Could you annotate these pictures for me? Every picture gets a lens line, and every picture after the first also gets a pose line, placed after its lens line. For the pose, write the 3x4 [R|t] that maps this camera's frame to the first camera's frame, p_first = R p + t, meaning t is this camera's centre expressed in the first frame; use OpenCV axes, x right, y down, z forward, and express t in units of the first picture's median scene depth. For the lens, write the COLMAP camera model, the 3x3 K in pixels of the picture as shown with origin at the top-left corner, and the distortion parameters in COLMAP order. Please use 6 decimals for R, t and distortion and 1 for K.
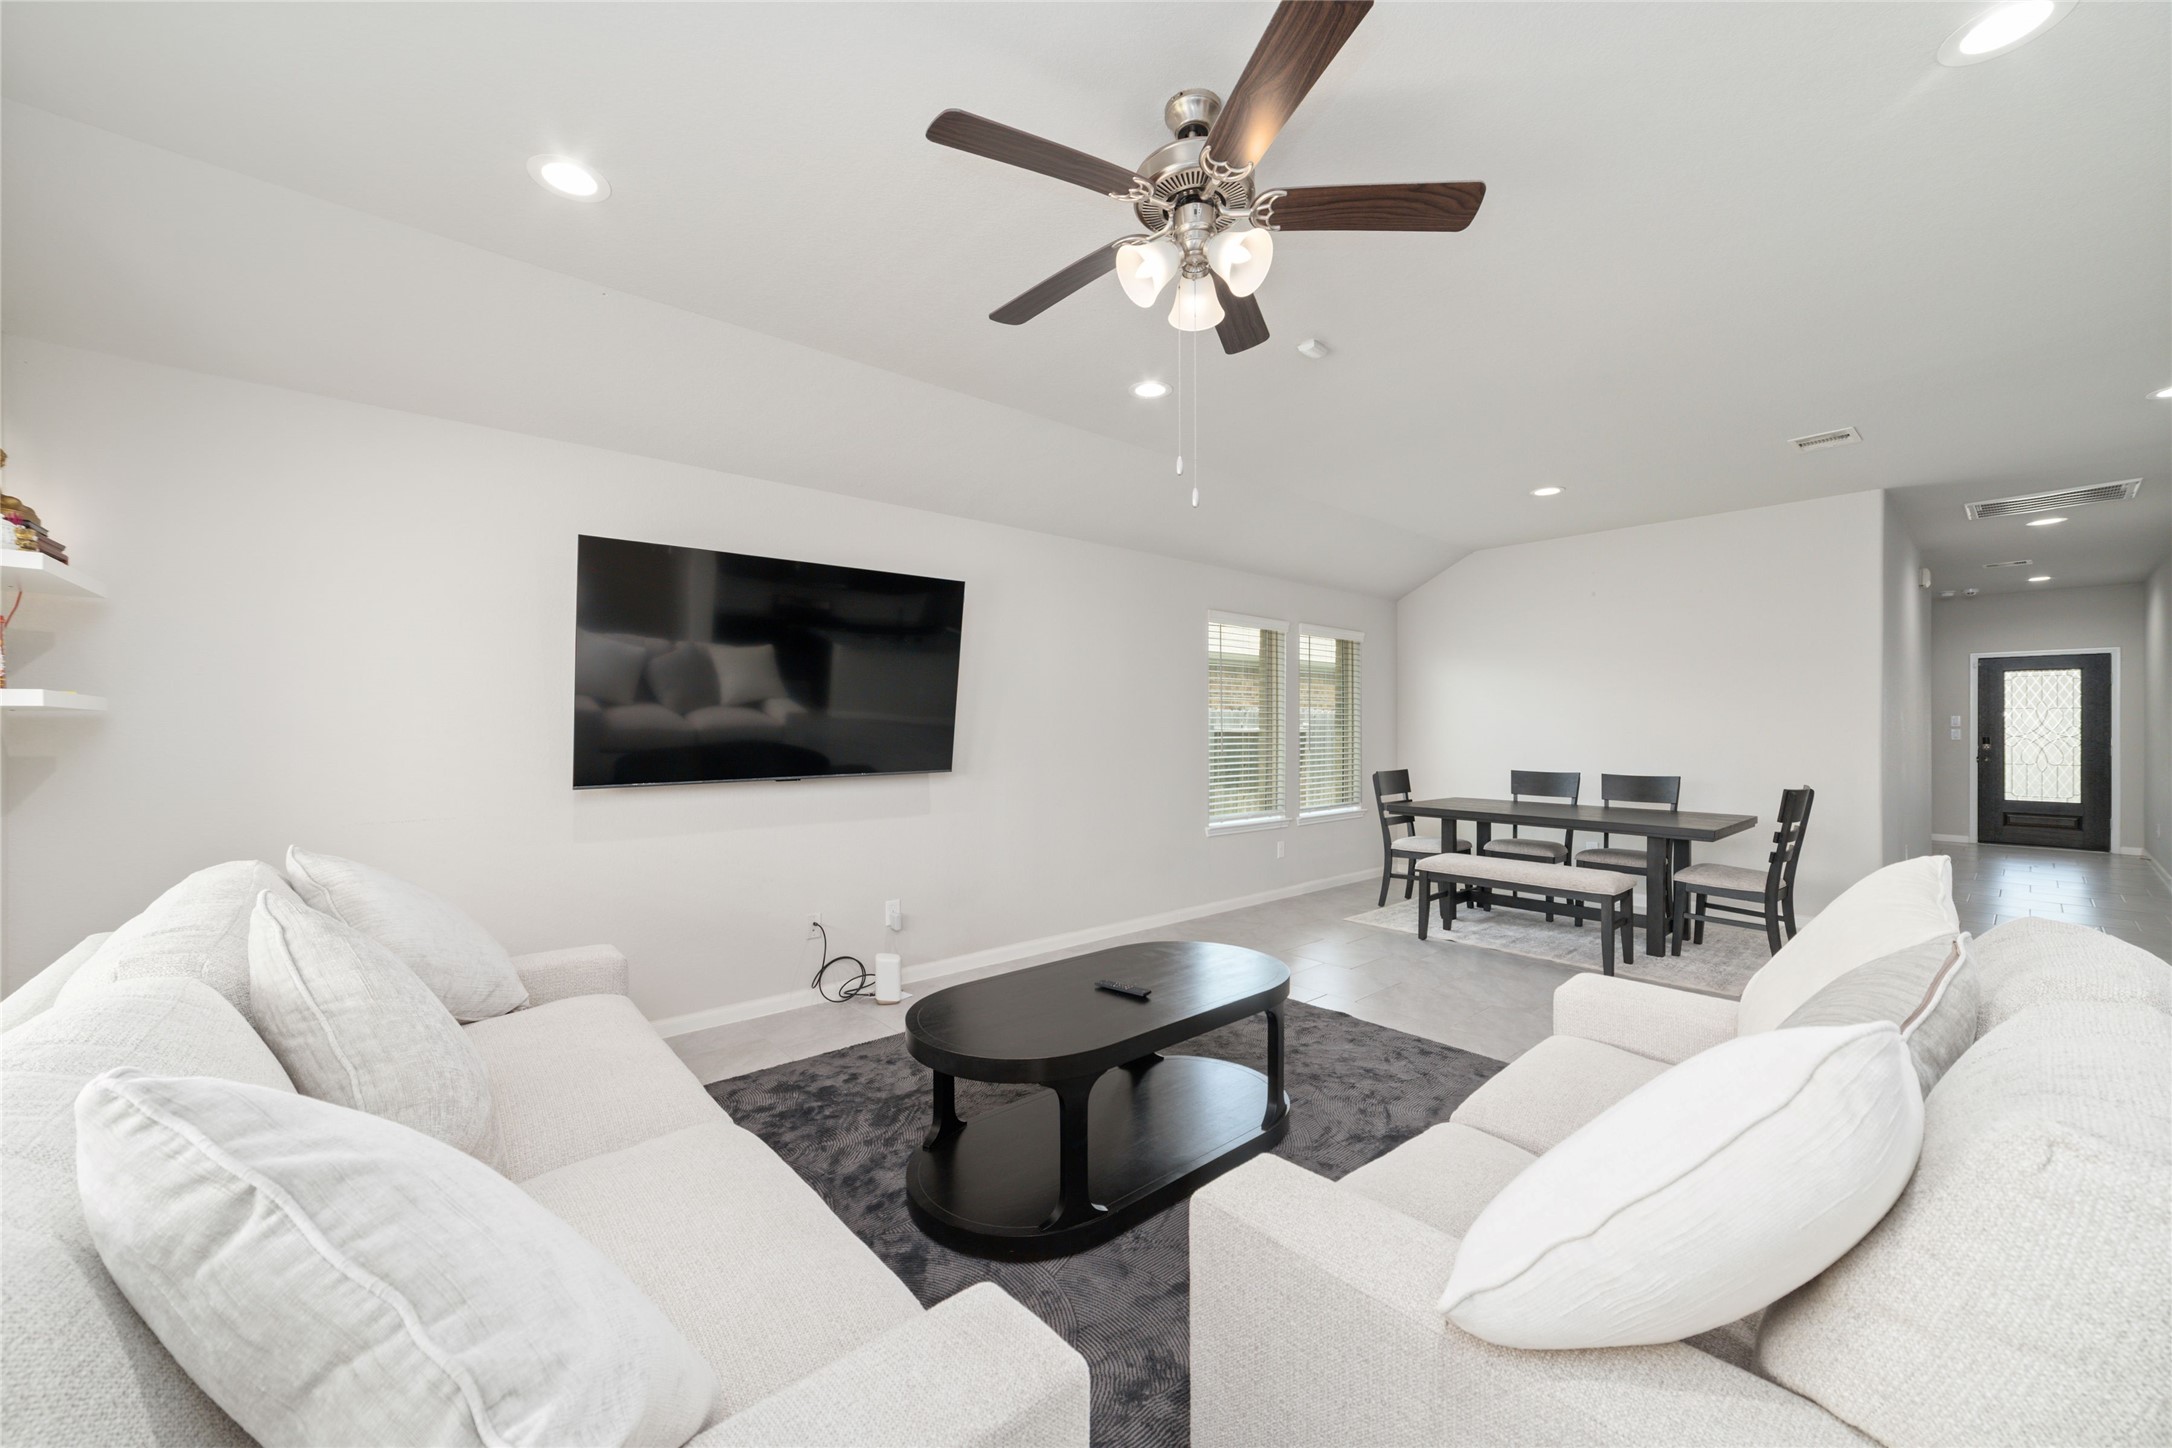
lens RADIAL K [[833.6, 0, 1075.2], [0, 833.6, 730.6], [0, 0, 1]] dist [-0.016882, 0.004657]
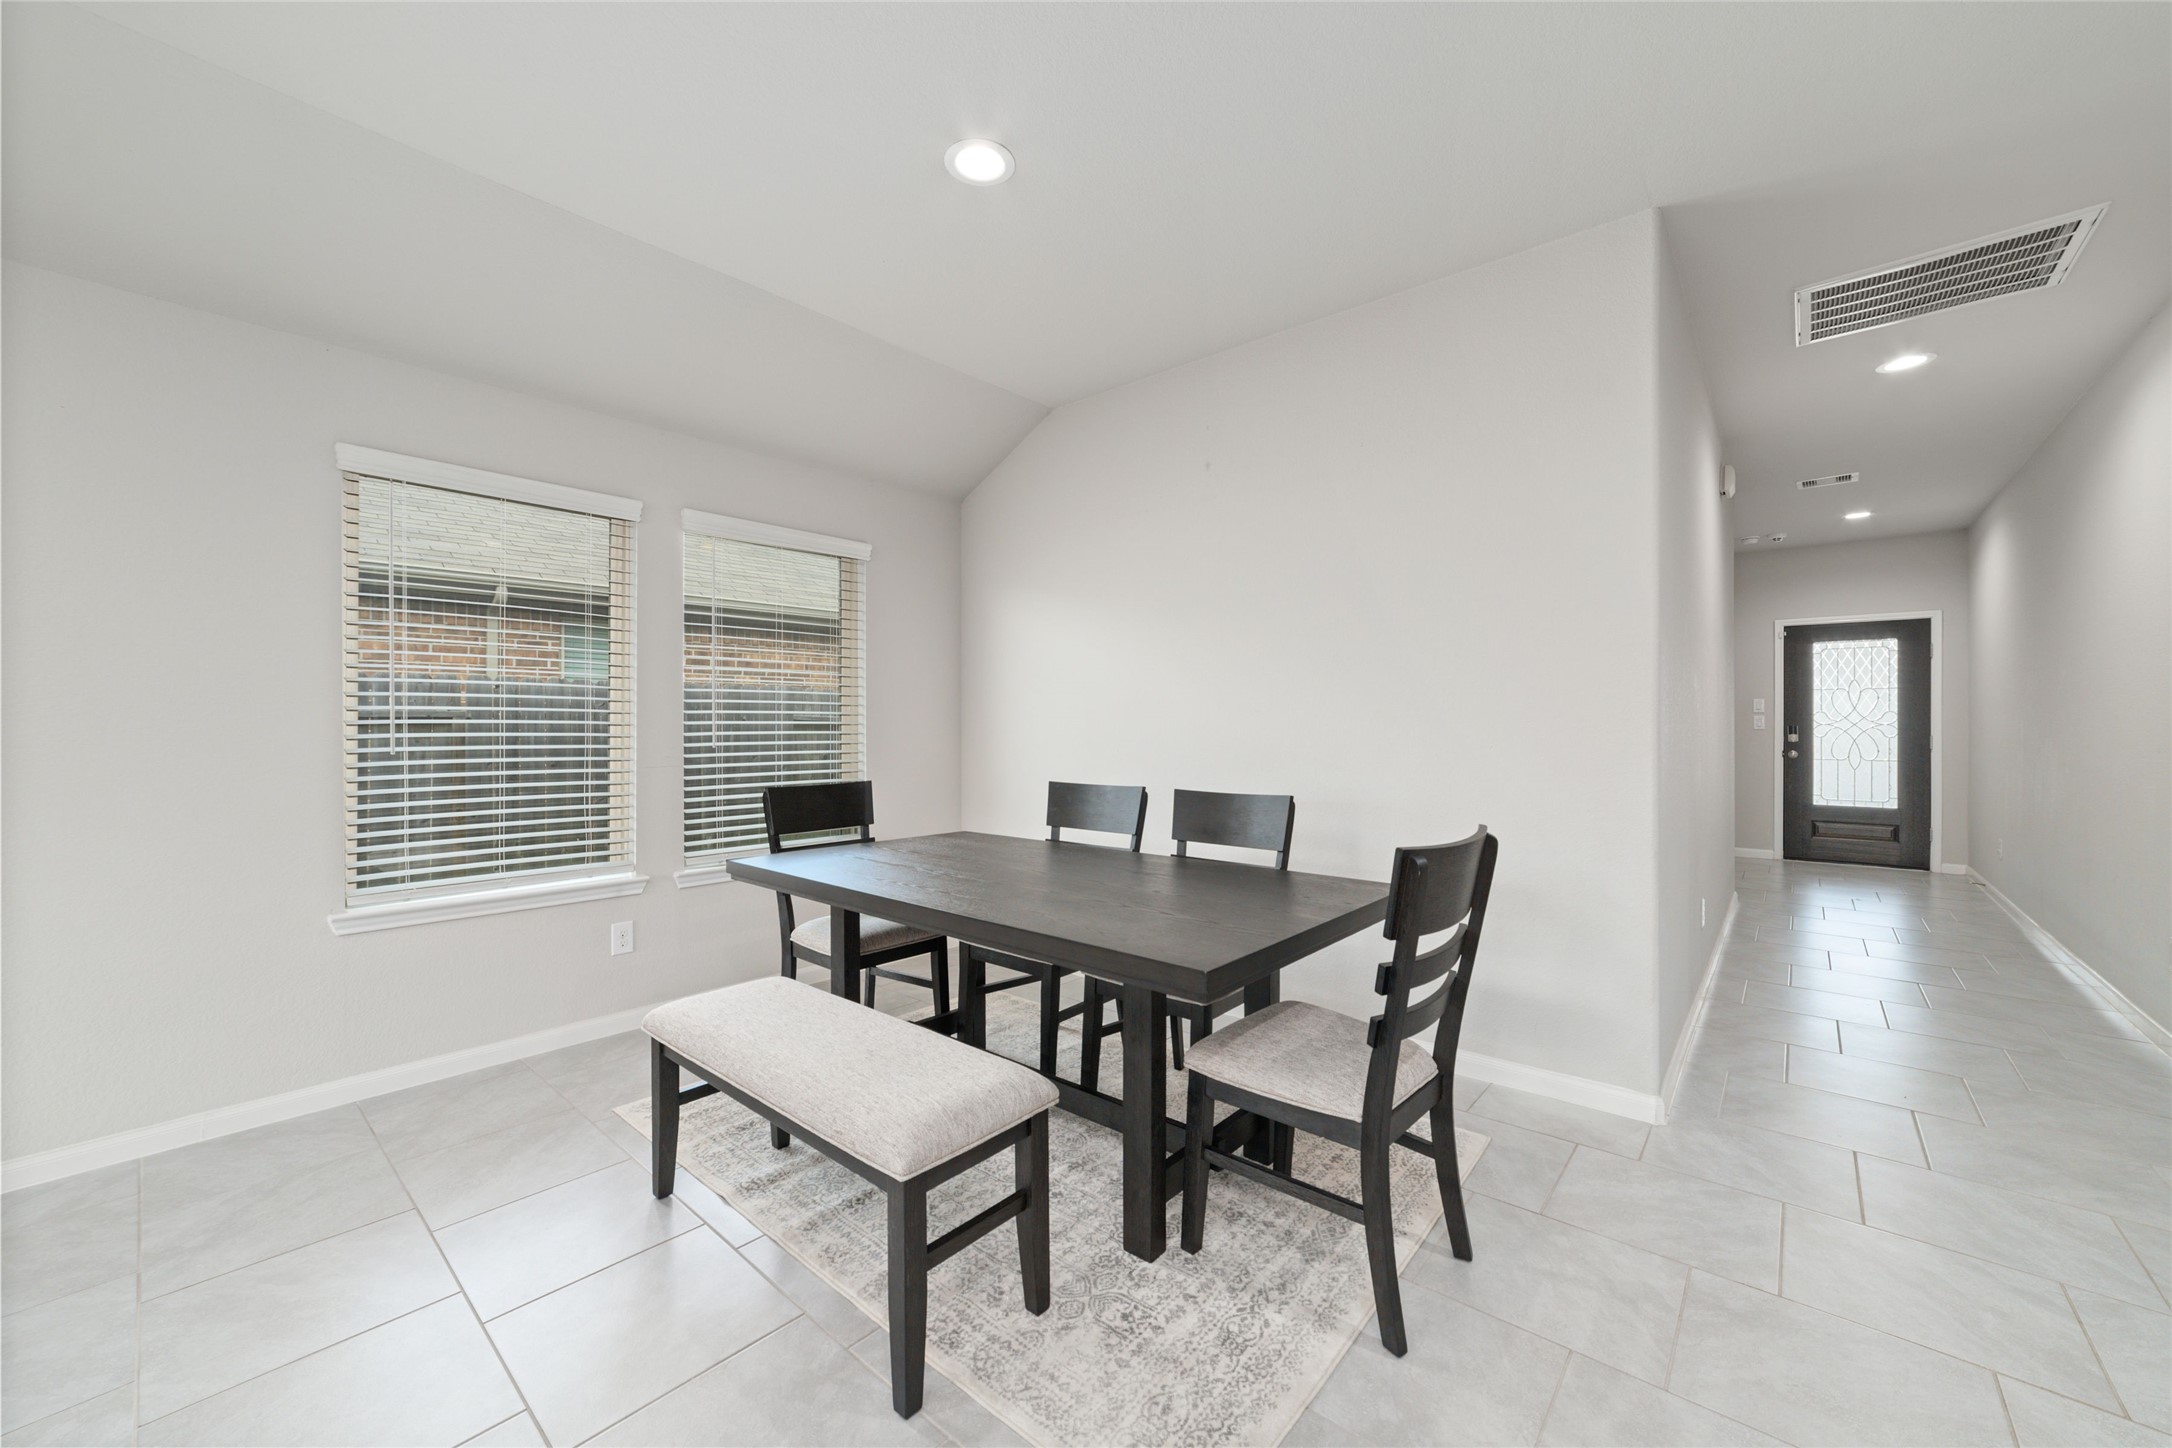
lens RADIAL K [[833.6, 0, 1096.4], [0, 833.6, 733.0], [0, 0, 1]] dist [-0.016882, 0.004657]
pose [[0.988078, -0.003391, 0.153918, 0.344328], [0.002521, 0.999980, 0.005845, 0.009357], [-0.153935, -0.005388, 0.988066, 0.338565]]
